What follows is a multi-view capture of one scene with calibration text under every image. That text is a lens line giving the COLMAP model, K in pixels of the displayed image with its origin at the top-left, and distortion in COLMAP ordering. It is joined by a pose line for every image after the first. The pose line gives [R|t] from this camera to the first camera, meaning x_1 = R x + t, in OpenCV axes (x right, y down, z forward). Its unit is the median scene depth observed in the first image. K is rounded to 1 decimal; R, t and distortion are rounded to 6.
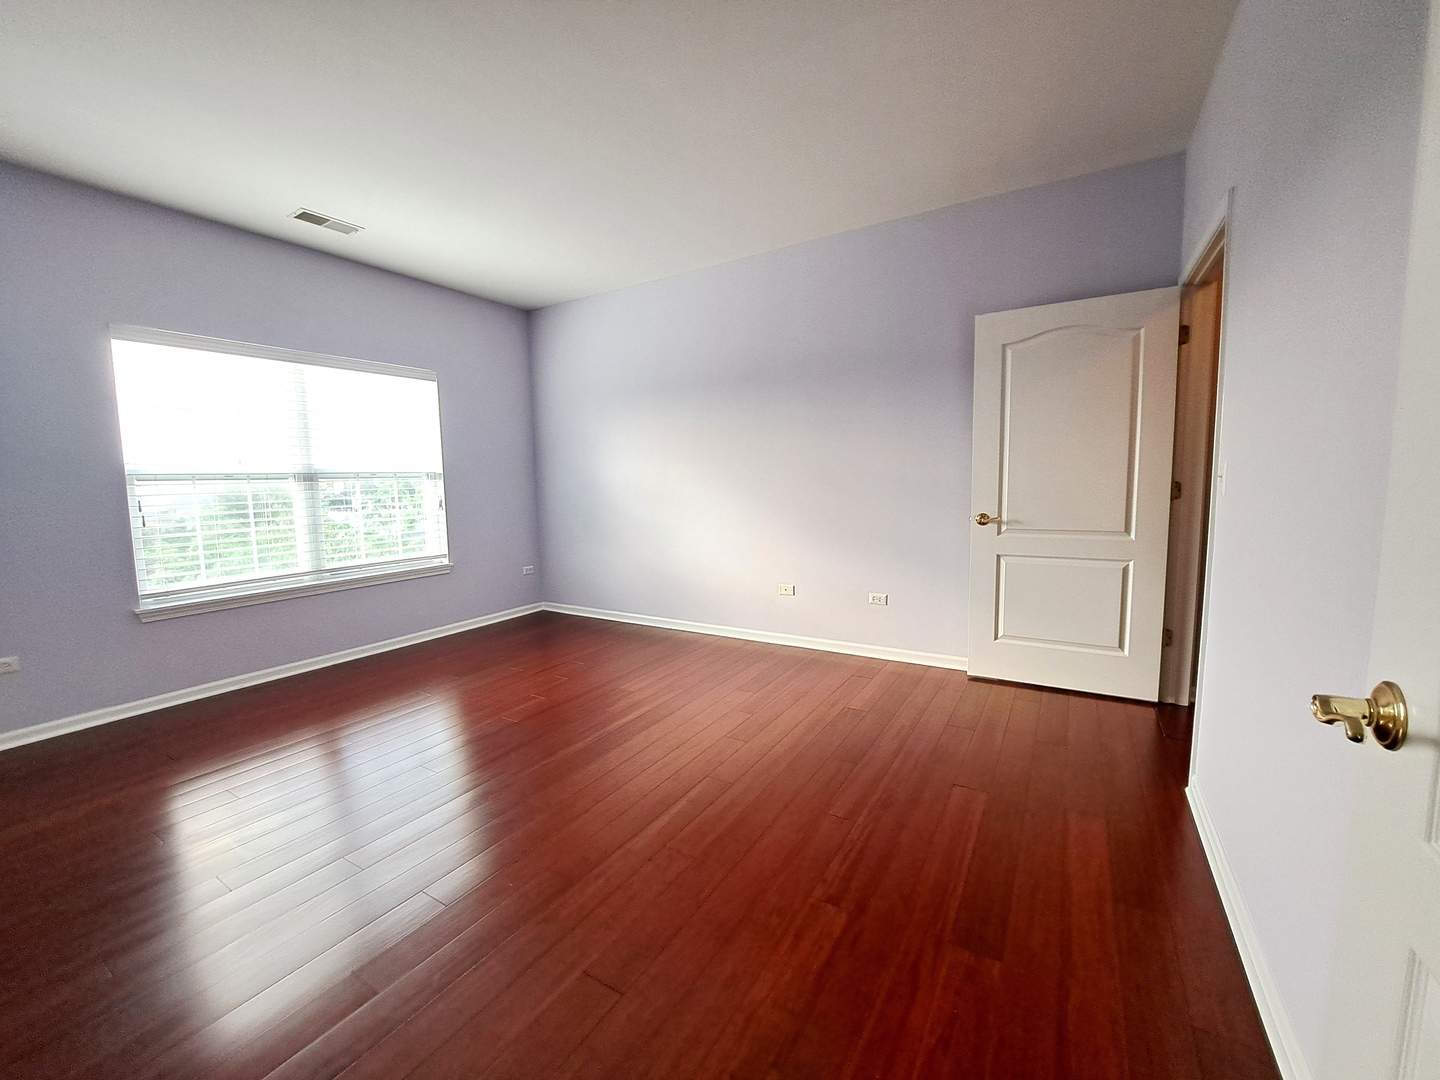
lens RADIAL K [[579.3, 0, 721.7], [0, 579.3, 541.0], [0, 0, 1]] dist [-0.018626, -0.000062]
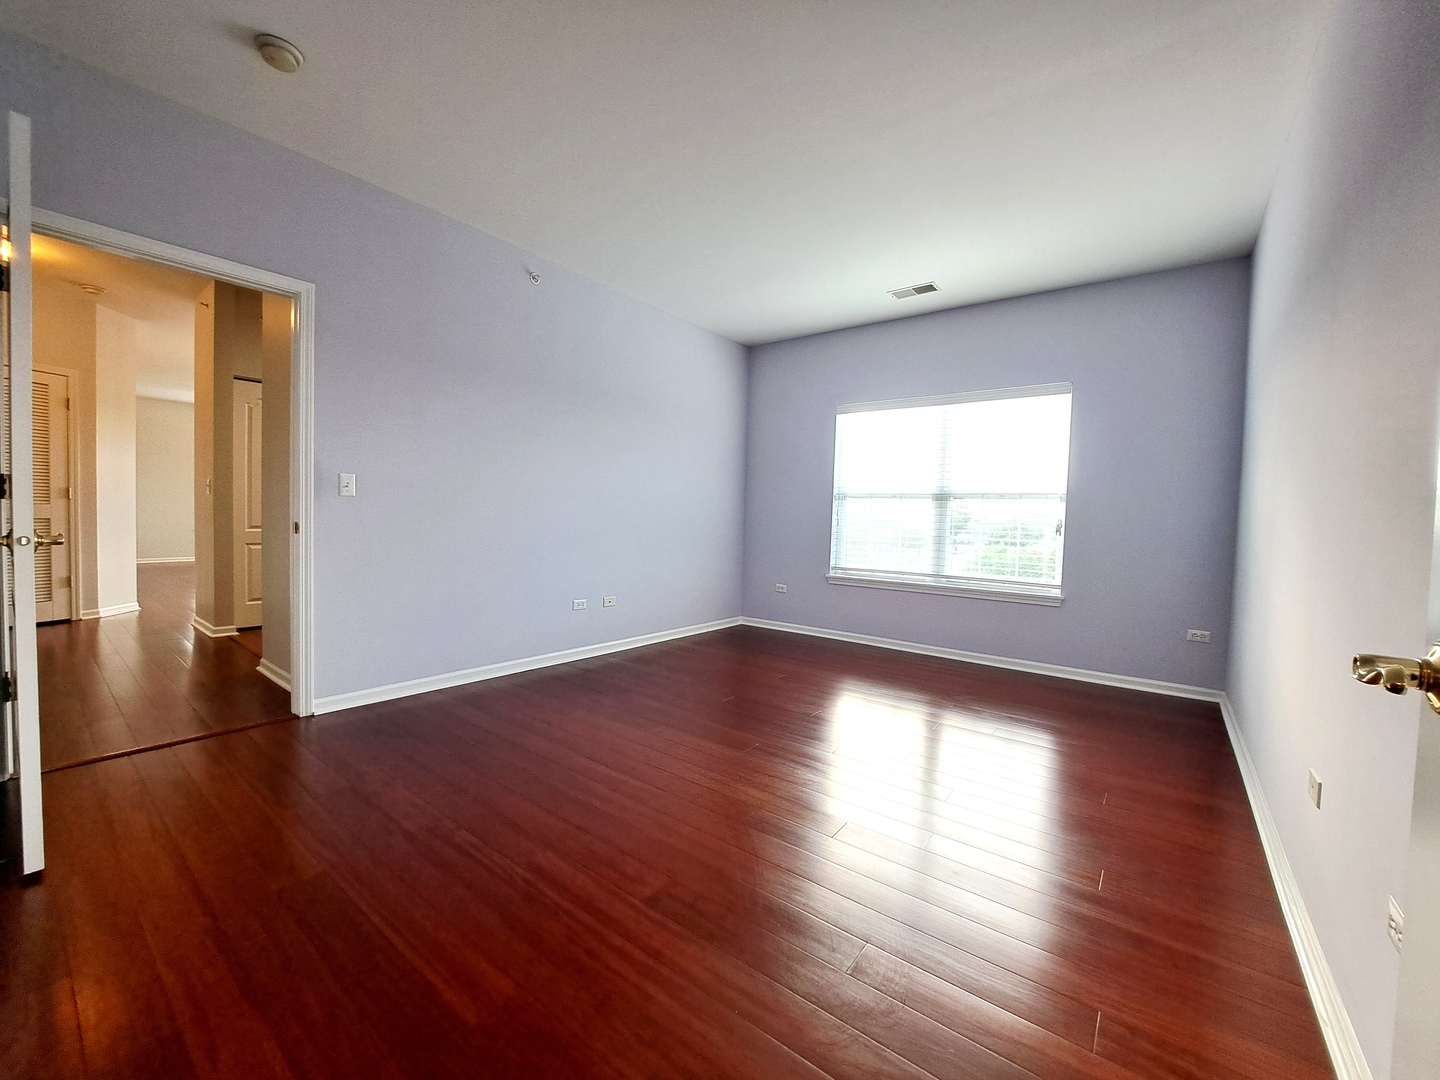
lens RADIAL K [[579.3, 0, 721.7], [0, 579.3, 541.0], [0, 0, 1]] dist [-0.018626, -0.000062]
pose [[-0.121177, 0.083338, -0.989126, 0.540741], [-0.114346, 0.988664, 0.097307, -0.084921], [0.986023, 0.124894, -0.110274, 0.681884]]
